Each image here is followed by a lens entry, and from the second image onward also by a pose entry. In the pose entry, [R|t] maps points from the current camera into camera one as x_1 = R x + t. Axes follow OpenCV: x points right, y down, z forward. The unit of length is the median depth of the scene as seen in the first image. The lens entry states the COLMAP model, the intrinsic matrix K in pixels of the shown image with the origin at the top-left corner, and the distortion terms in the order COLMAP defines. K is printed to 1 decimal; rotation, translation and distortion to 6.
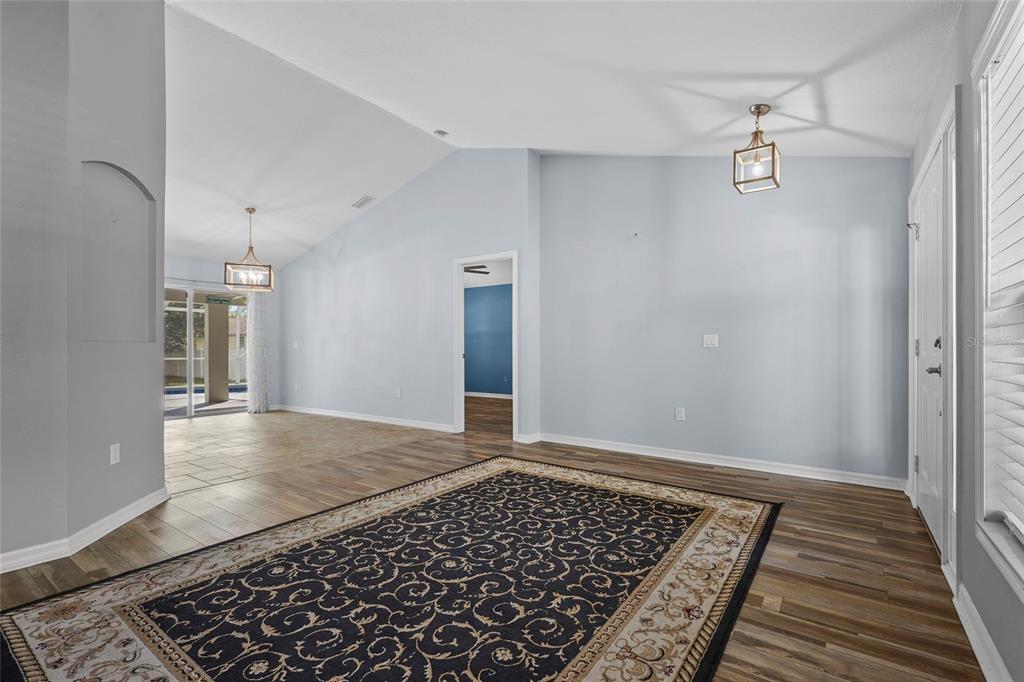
lens RADIAL K [[461.4, 0, 512.0], [0, 461.4, 341.0], [0, 0, 1]] dist [-0.002420, -0.000758]
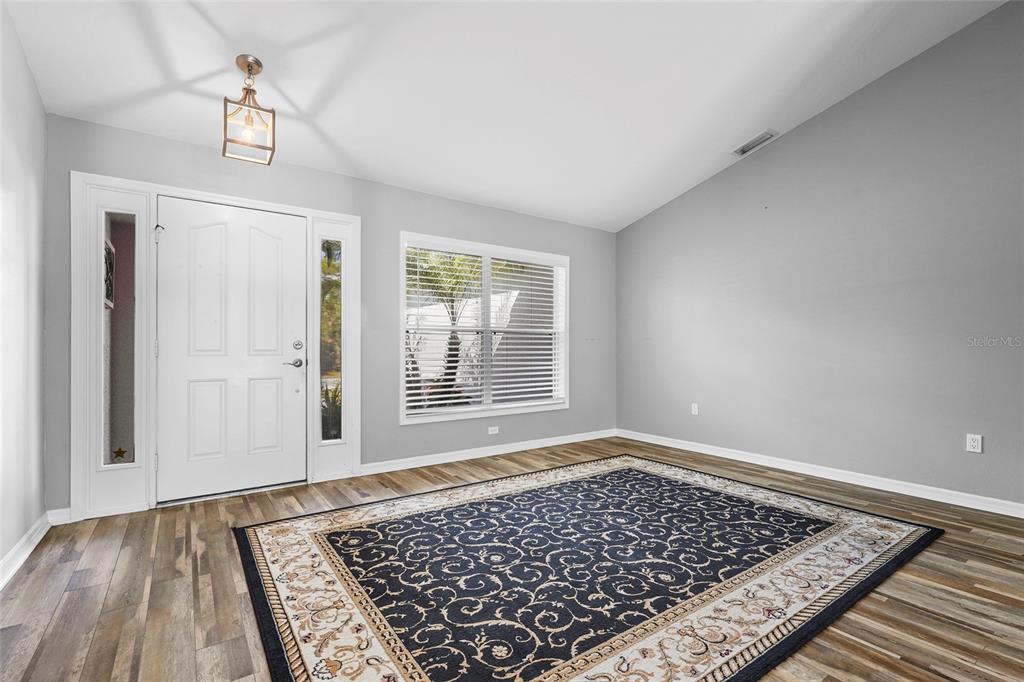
lens RADIAL K [[463.5, 0, 514.8], [0, 463.5, 344.5], [0, 0, 1]] dist [-0.006225, 0.000016]
pose [[-0.945753, 0.001022, 0.324886, -0.232879], [-0.006678, 0.999723, -0.022584, 0.029625], [-0.324819, -0.023529, -0.945483, 1.981529]]
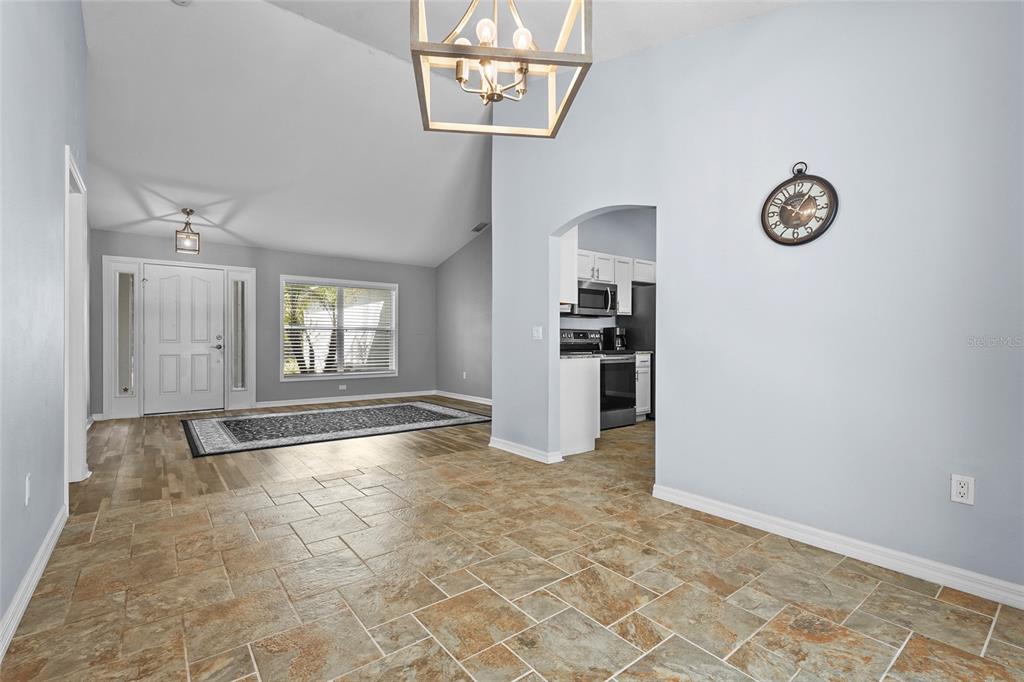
lens RADIAL K [[461.4, 0, 512.0], [0, 461.4, 341.0], [0, 0, 1]] dist [-0.002420, -0.000758]
pose [[-0.958782, -0.003763, 0.284119, -1.456767], [-0.008621, 0.999837, -0.015850, 0.051055], [-0.284013, -0.017646, -0.958658, 2.882370]]
